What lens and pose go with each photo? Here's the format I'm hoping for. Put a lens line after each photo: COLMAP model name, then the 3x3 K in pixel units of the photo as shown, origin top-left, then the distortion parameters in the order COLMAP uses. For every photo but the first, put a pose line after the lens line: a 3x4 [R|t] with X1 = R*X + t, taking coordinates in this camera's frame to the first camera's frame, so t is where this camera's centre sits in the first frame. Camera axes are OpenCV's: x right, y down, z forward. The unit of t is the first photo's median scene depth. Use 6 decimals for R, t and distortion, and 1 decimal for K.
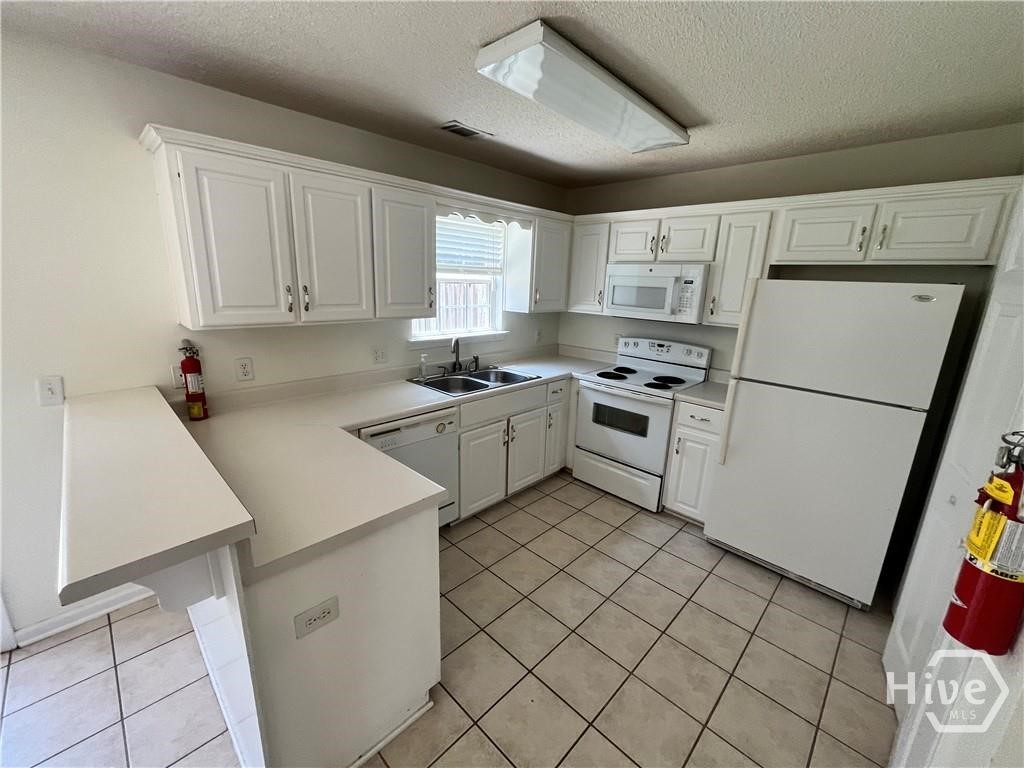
lens RADIAL K [[417.8, 0, 507.7], [0, 417.8, 381.8], [0, 0, 1]] dist [-0.000408, 0.000153]
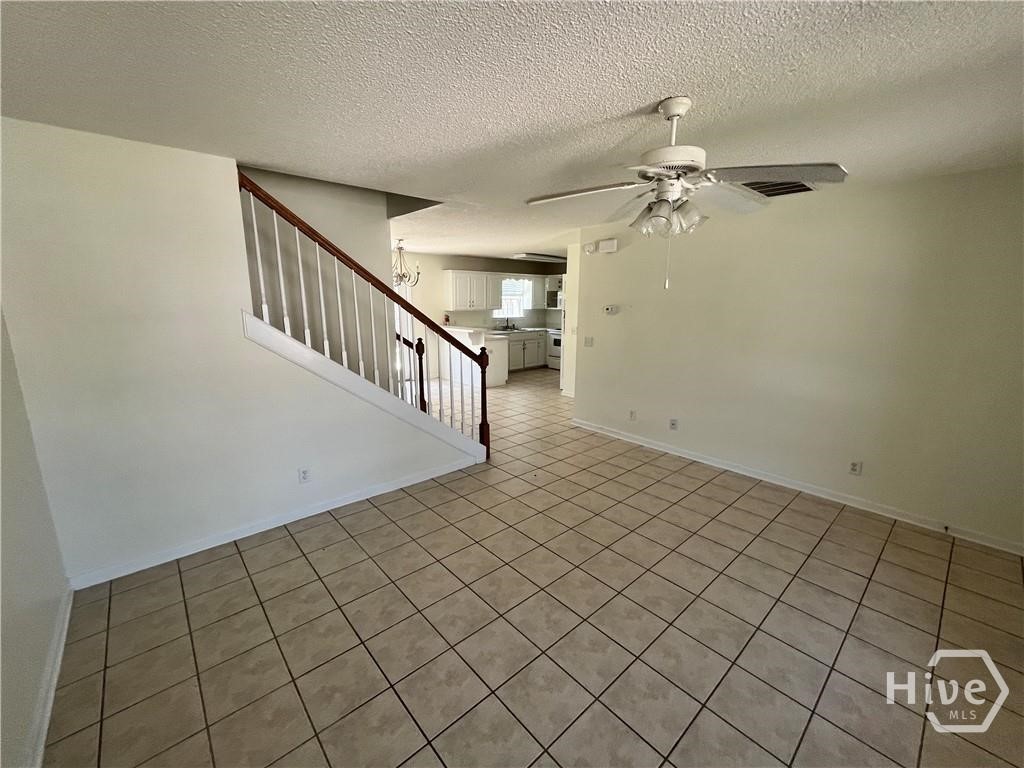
lens RADIAL K [[417.8, 0, 514.3], [0, 417.8, 383.8], [0, 0, 1]] dist [-0.000408, 0.000153]
pose [[0.997805, -0.012314, -0.065060, 0.124460], [0.009904, 0.999257, -0.037244, 0.506652], [0.065471, 0.036517, 0.997186, -2.070745]]
